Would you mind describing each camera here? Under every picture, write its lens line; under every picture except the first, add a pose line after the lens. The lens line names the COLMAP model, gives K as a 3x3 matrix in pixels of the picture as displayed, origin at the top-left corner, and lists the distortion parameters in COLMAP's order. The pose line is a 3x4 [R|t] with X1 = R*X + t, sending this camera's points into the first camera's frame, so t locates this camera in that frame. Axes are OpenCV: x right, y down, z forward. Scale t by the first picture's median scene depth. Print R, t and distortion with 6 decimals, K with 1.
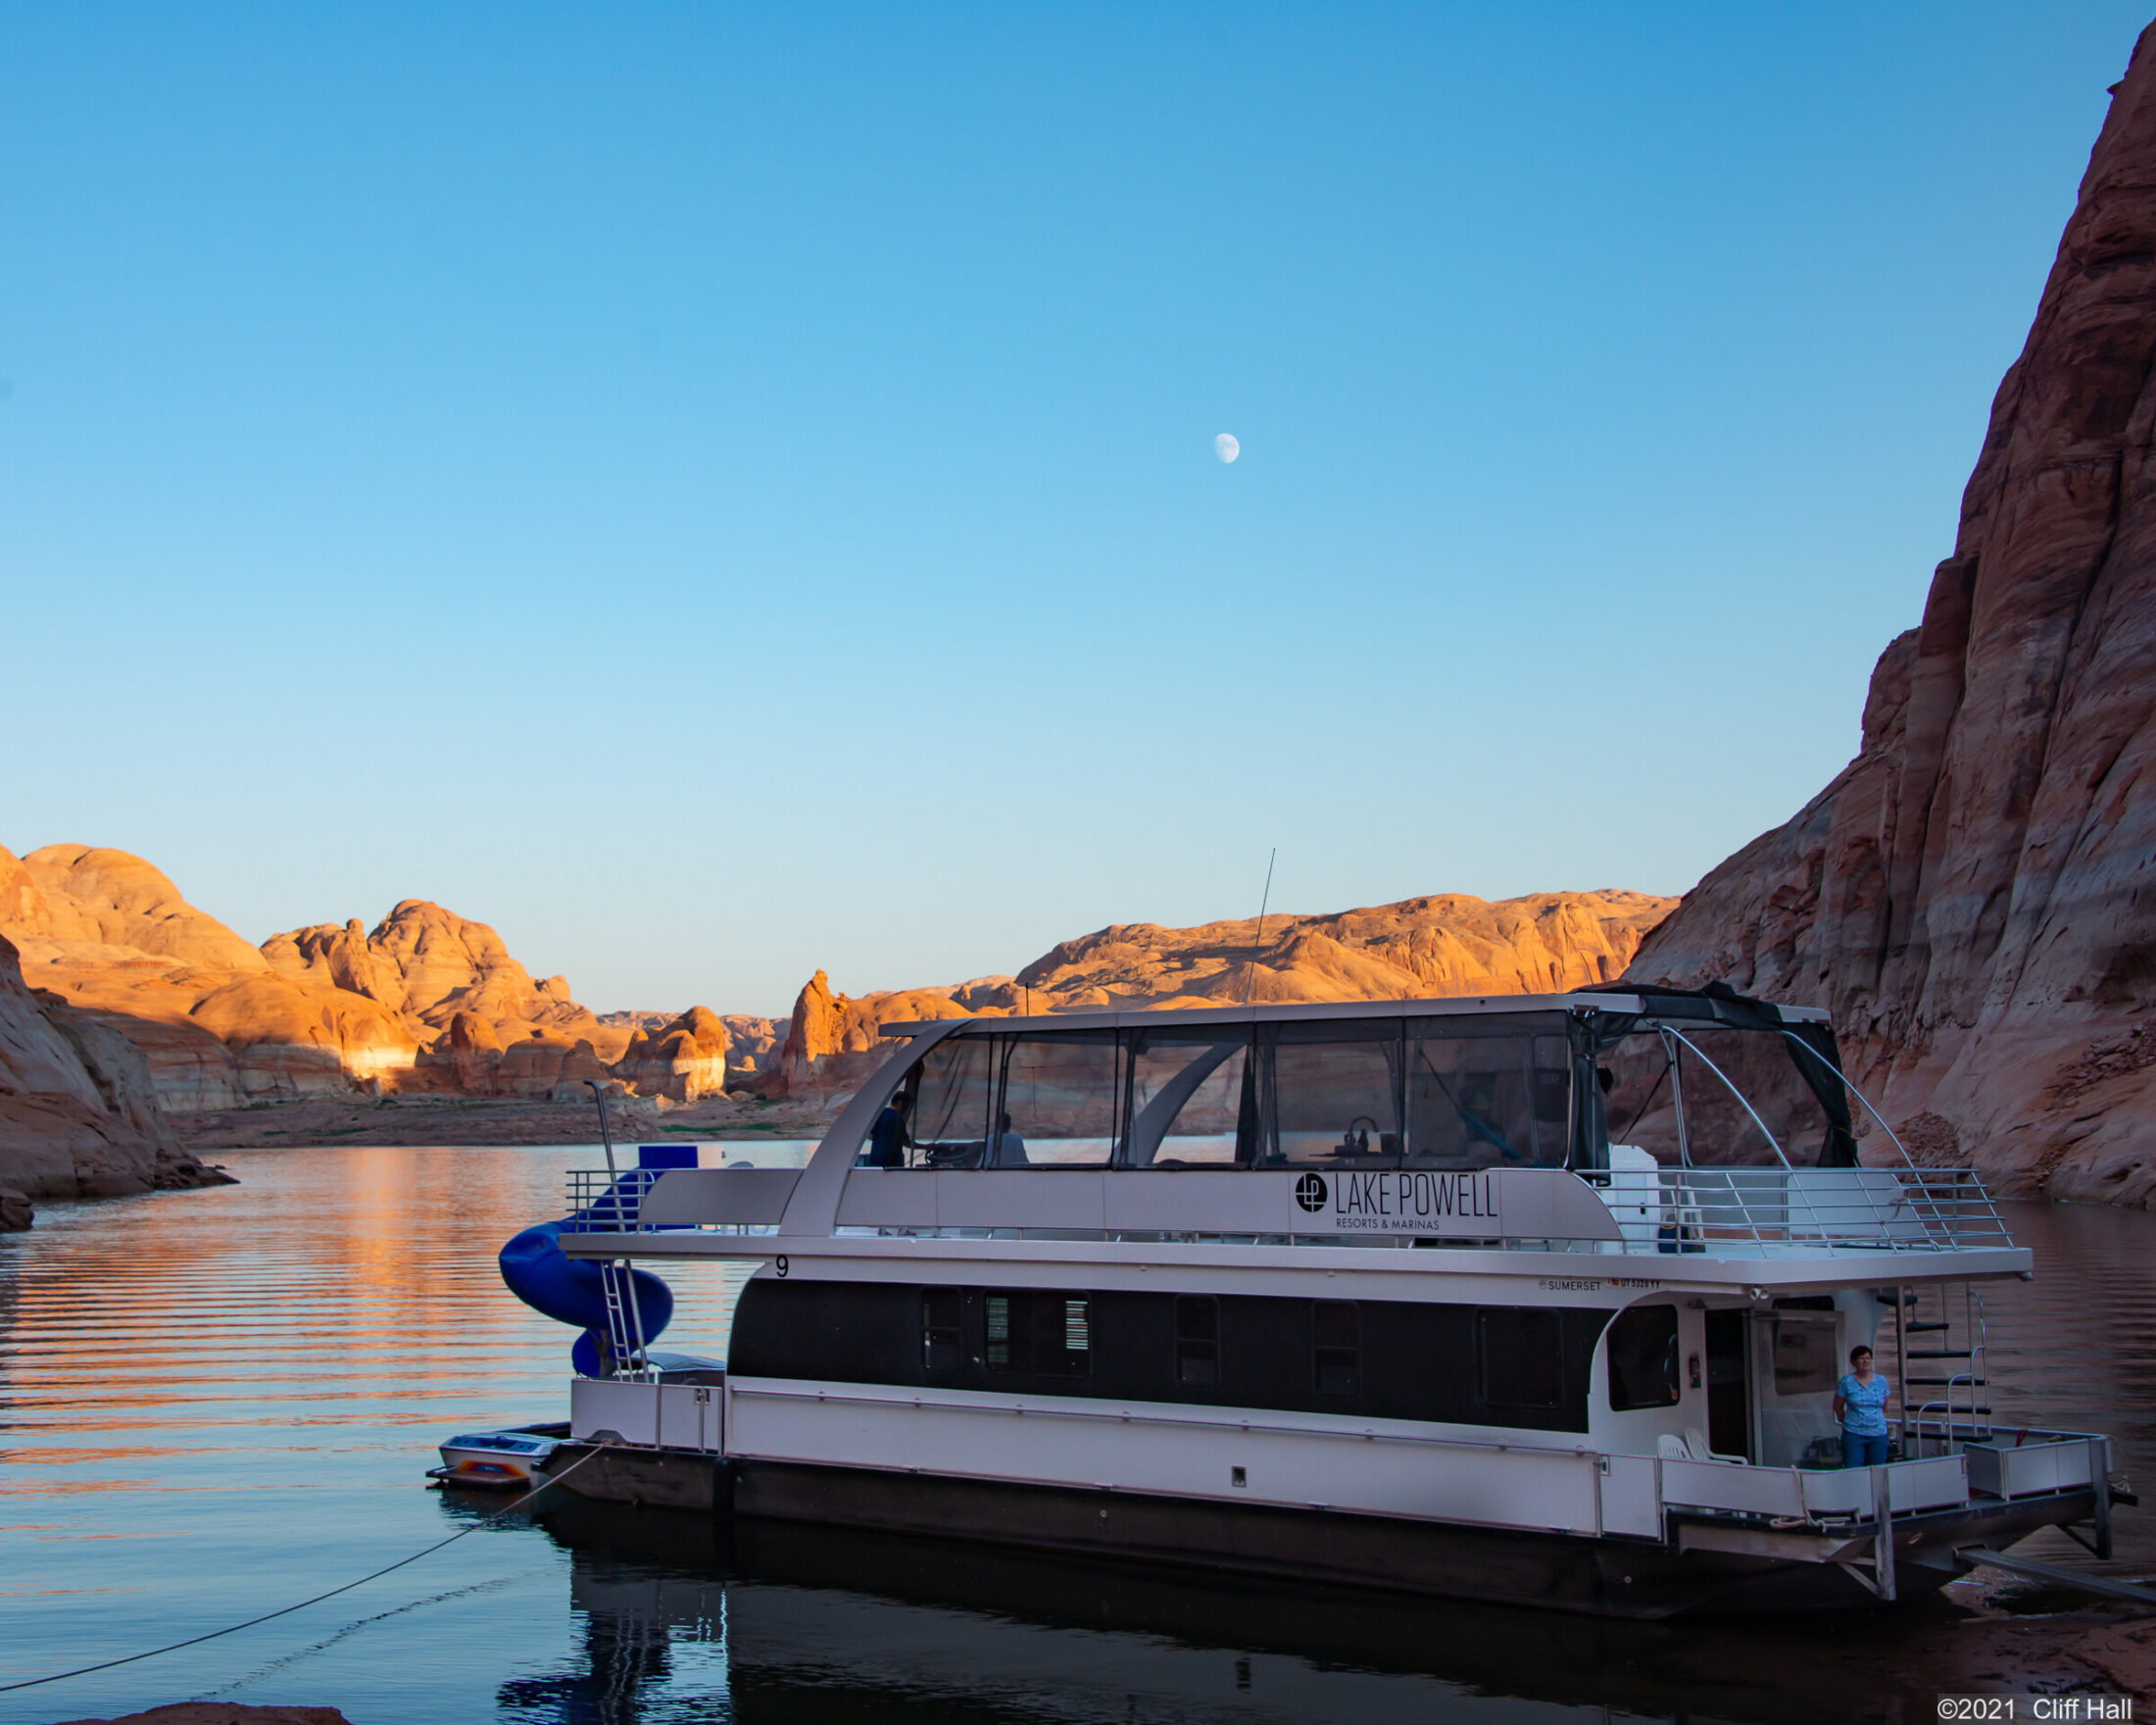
lens RADIAL K [[3153.4, 0, 921.9], [0, 3153.4, 904.3], [0, 0, 1]] dist [0.157282, 0.000000]
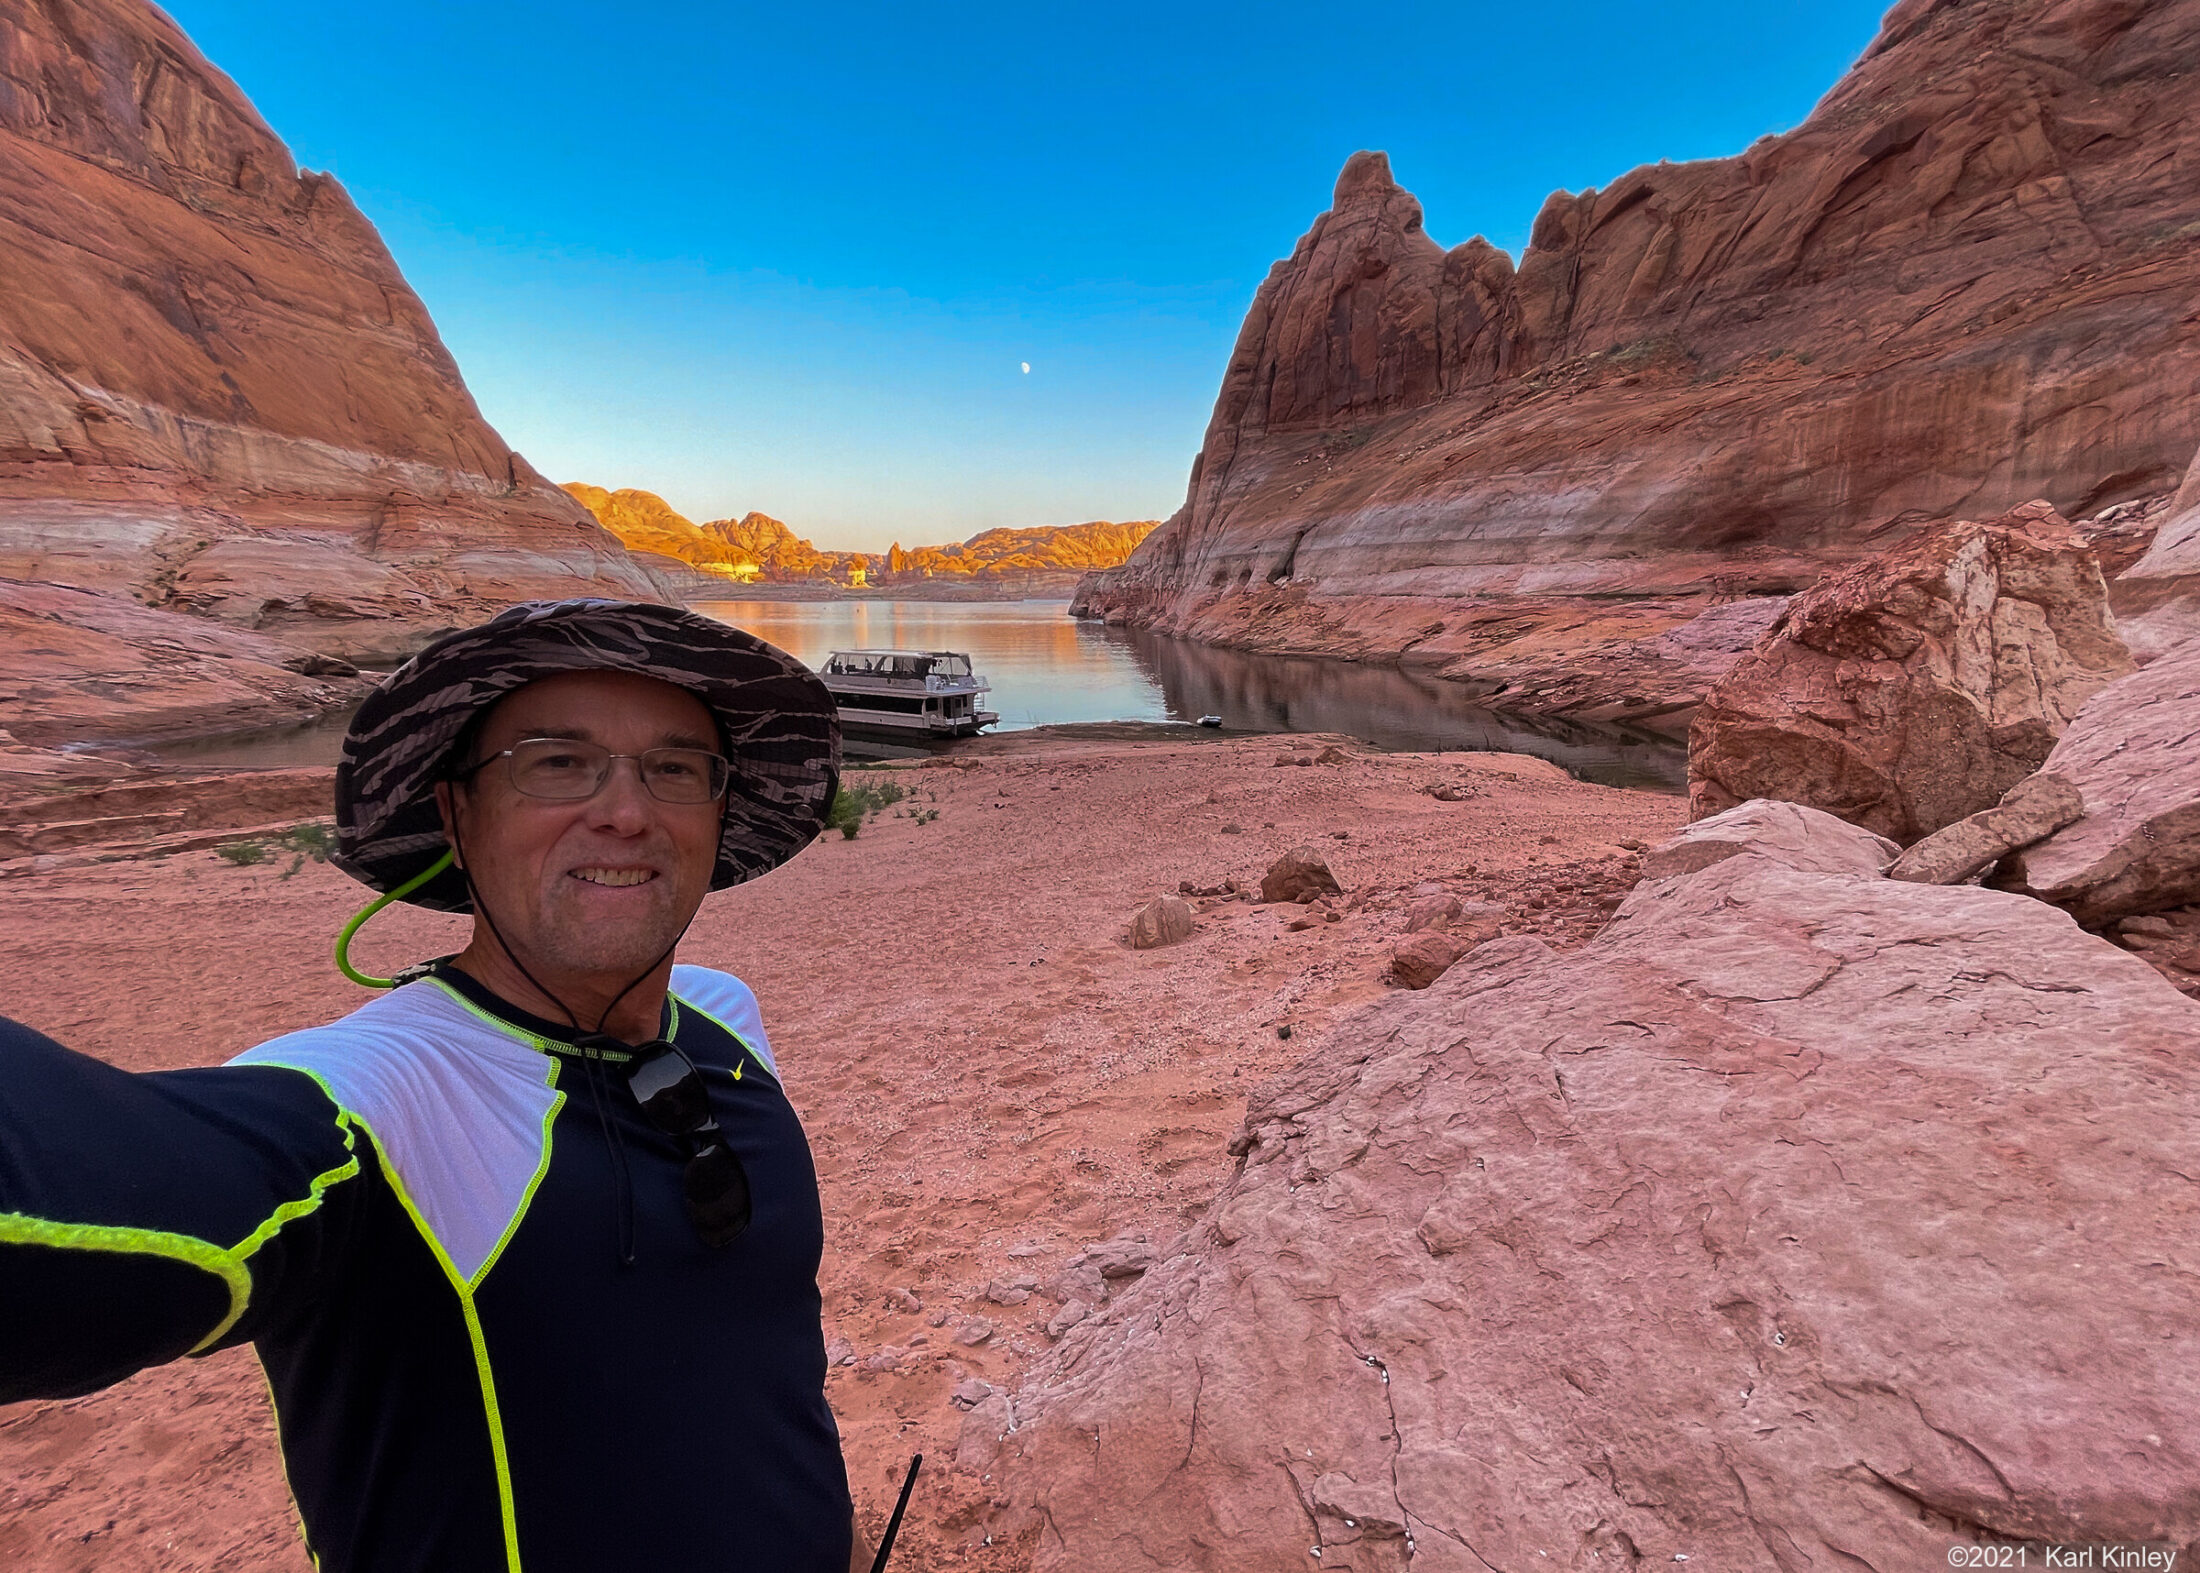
lens RADIAL K [[994.8, 0, 1145.3], [0, 994.8, 804.9], [0, 0, 1]] dist [-0.010326, 0.001309]
pose [[0.979277, -0.024450, 0.201047, 0.027132], [-0.032056, 0.961460, 0.273070, -0.030761], [-0.199975, -0.273856, 0.940751, -0.145762]]
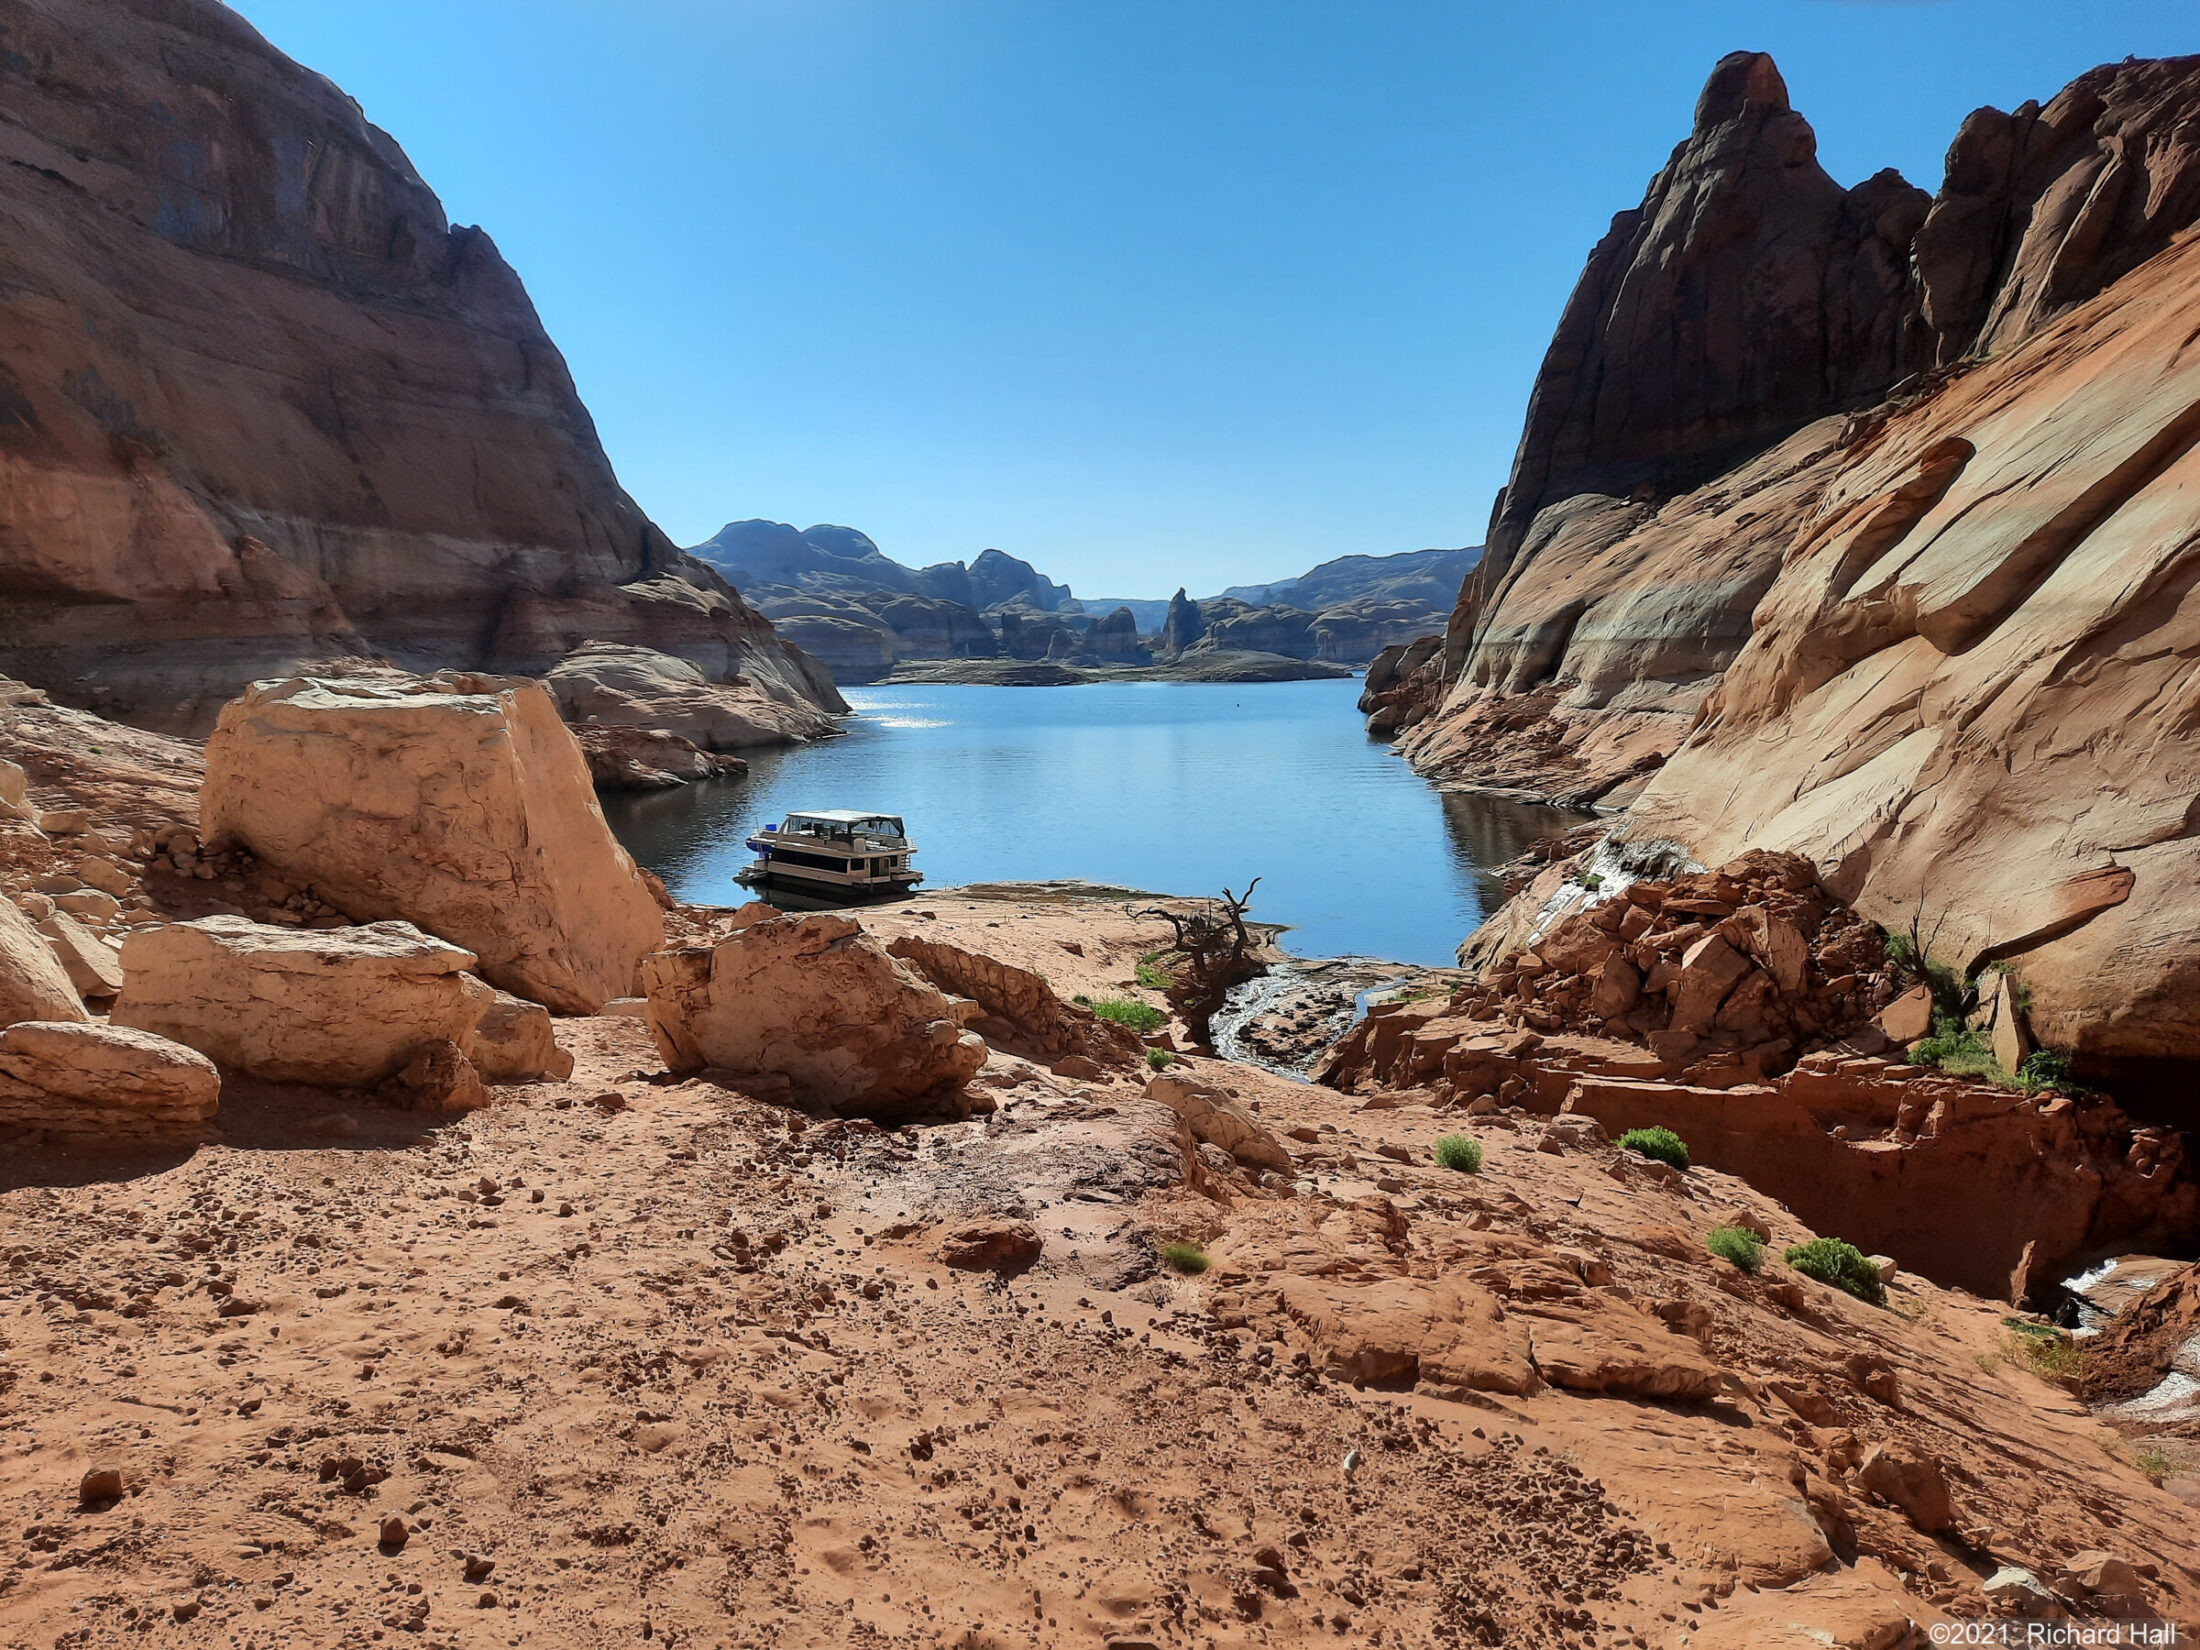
lens RADIAL K [[1614.0, 0, 1080.5], [0, 1614.0, 846.8], [0, 0, 1]] dist [0.043712, -0.039636]
pose [[0.993491, 0.012466, -0.113229, 0.139680], [0.009208, 0.981953, 0.188899, -0.075059], [0.113540, -0.188712, 0.975447, -0.326847]]
